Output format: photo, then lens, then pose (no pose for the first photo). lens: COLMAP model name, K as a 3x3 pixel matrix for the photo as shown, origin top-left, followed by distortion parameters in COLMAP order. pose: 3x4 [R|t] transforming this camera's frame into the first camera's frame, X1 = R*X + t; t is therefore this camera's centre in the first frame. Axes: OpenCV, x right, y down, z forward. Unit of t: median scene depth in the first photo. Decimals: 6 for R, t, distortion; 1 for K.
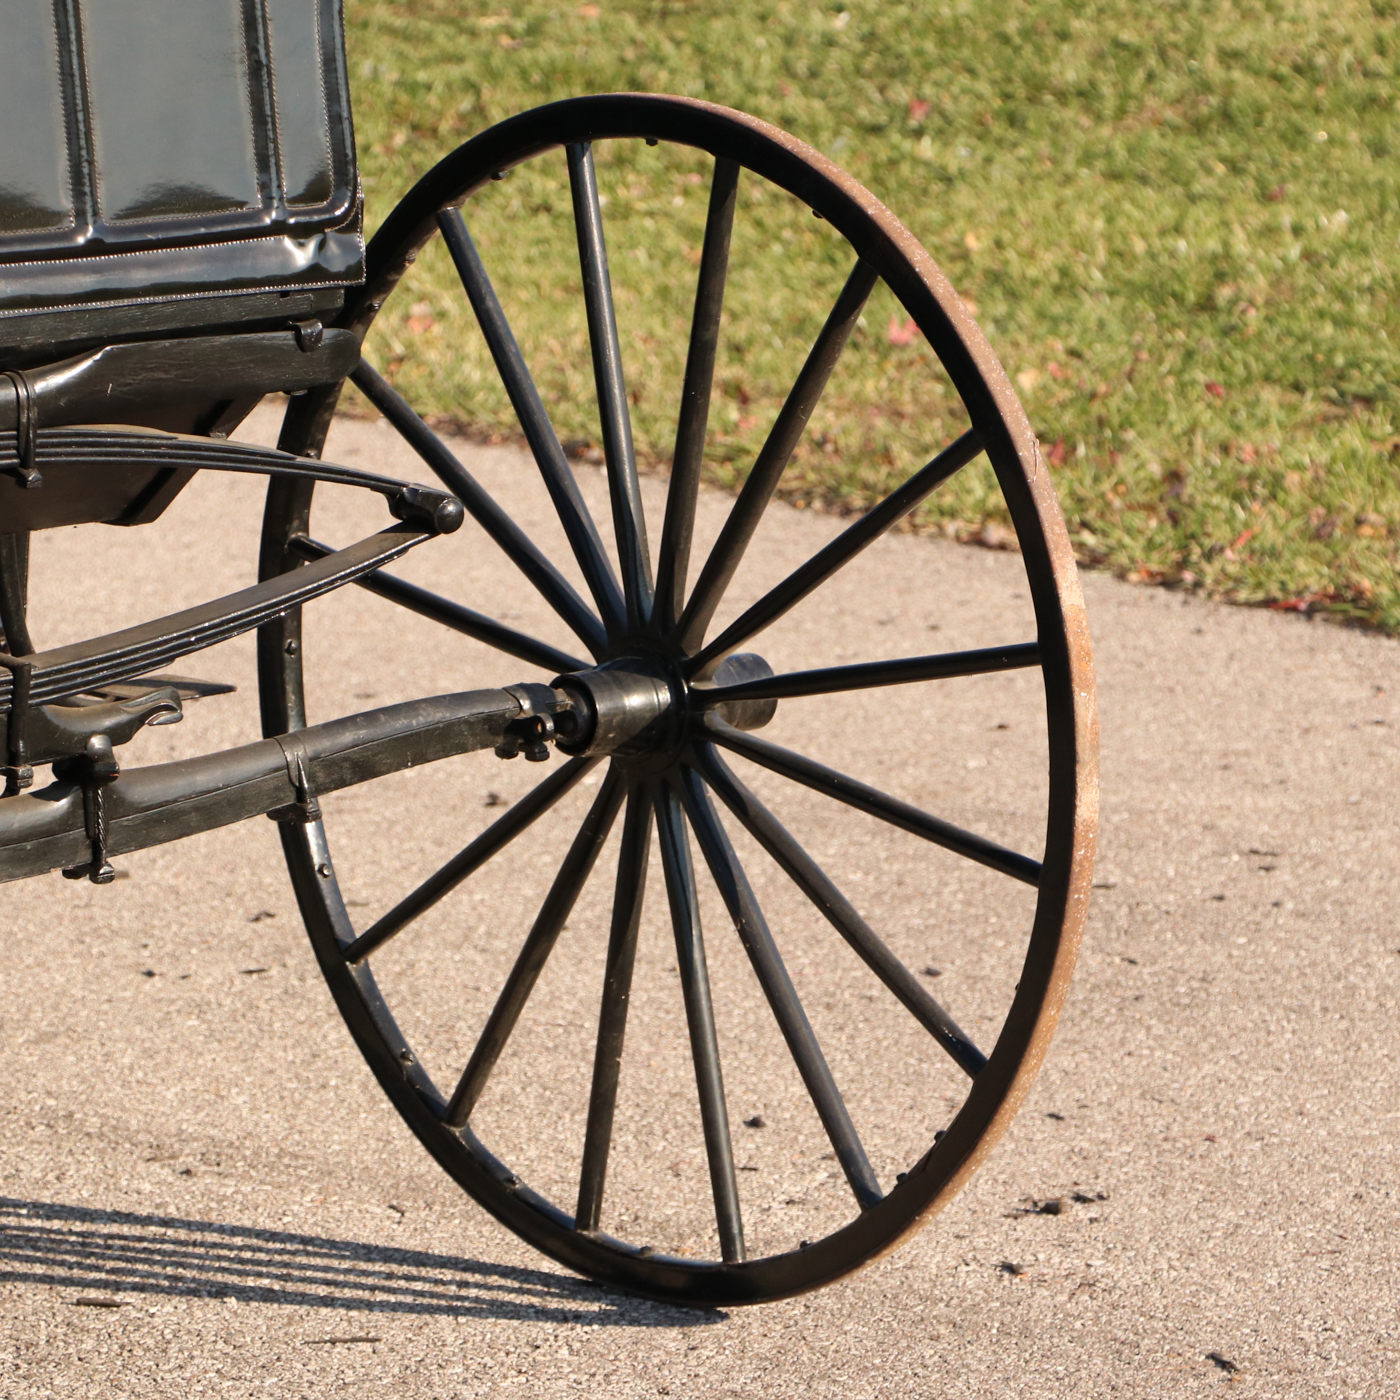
lens RADIAL K [[7989.2, 0, 707.0], [0, 7989.2, 705.8], [0, 0, 1]] dist [0.996268, 0.000000]
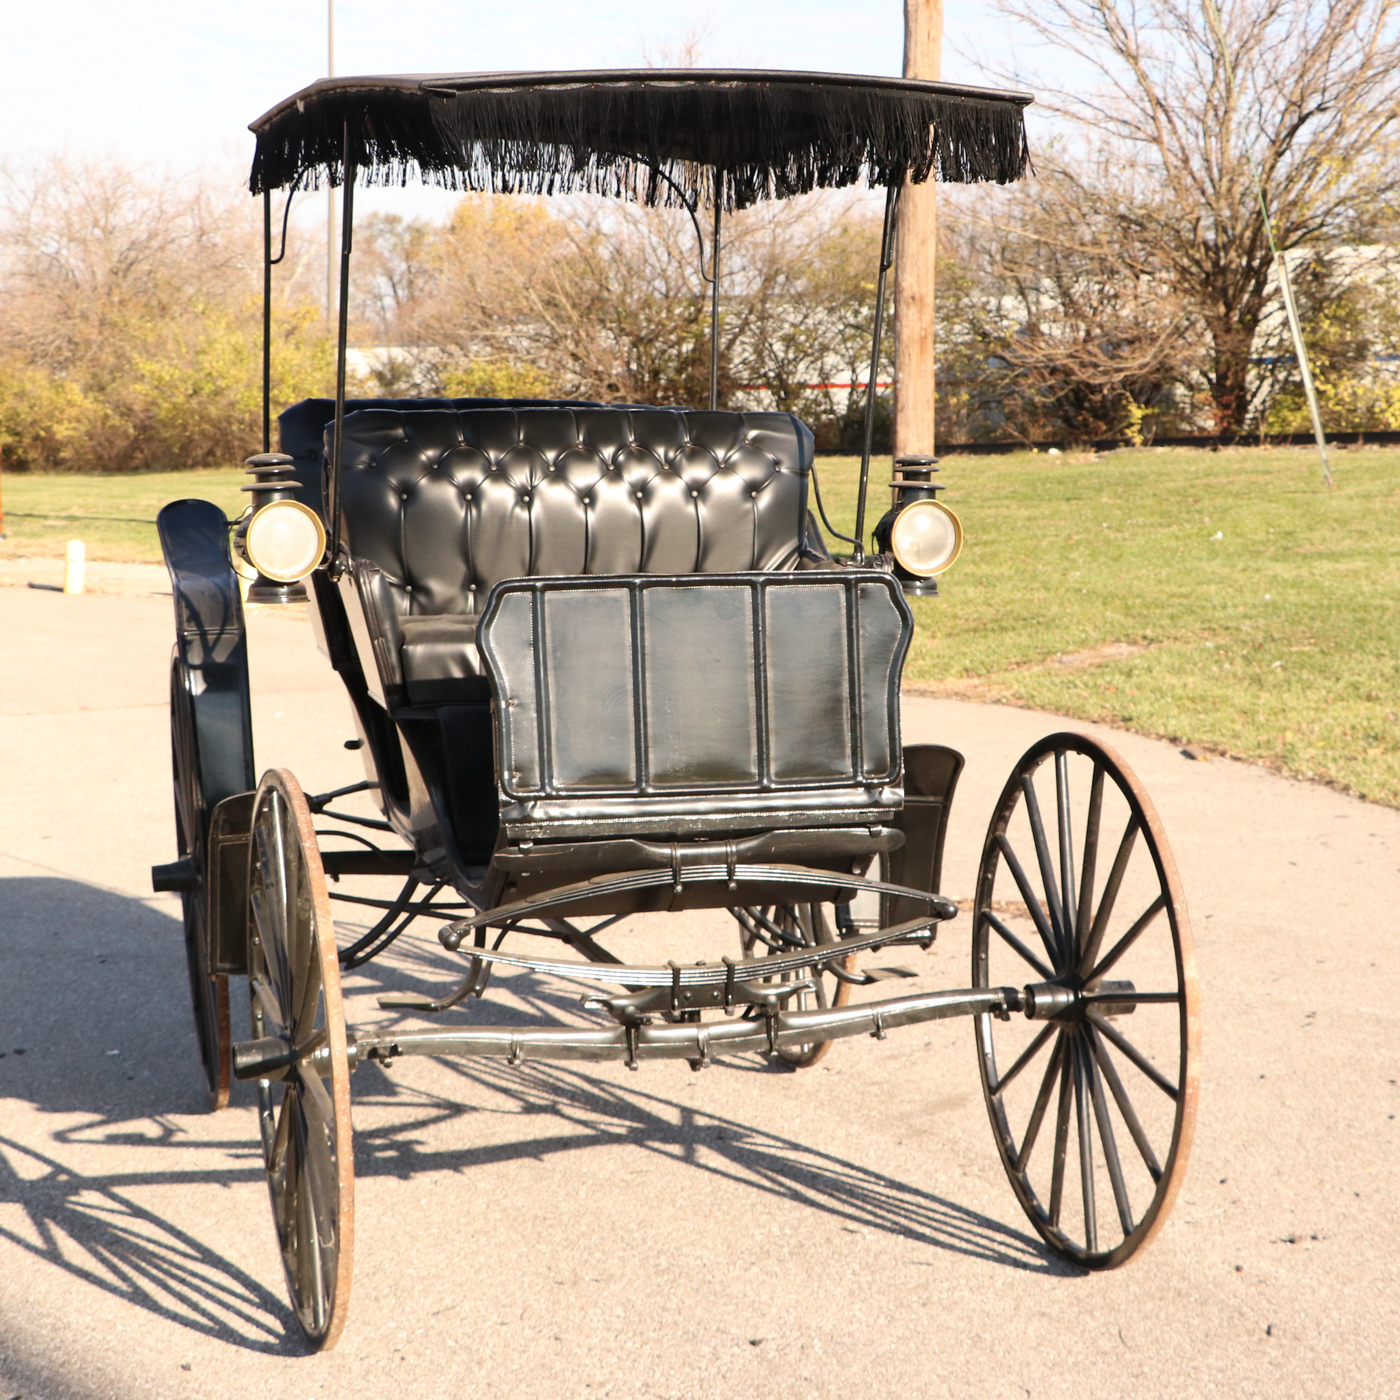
lens RADIAL K [[2855.0, 0, 710.5], [0, 2855.0, 713.7], [0, 0, 1]] dist [0.030835, 0.000000]
pose [[0.896942, 0.050336, -0.439274, 0.253512], [-0.075620, 0.996324, -0.040239, -0.040815], [0.435634, 0.069310, 0.897451, 0.225773]]
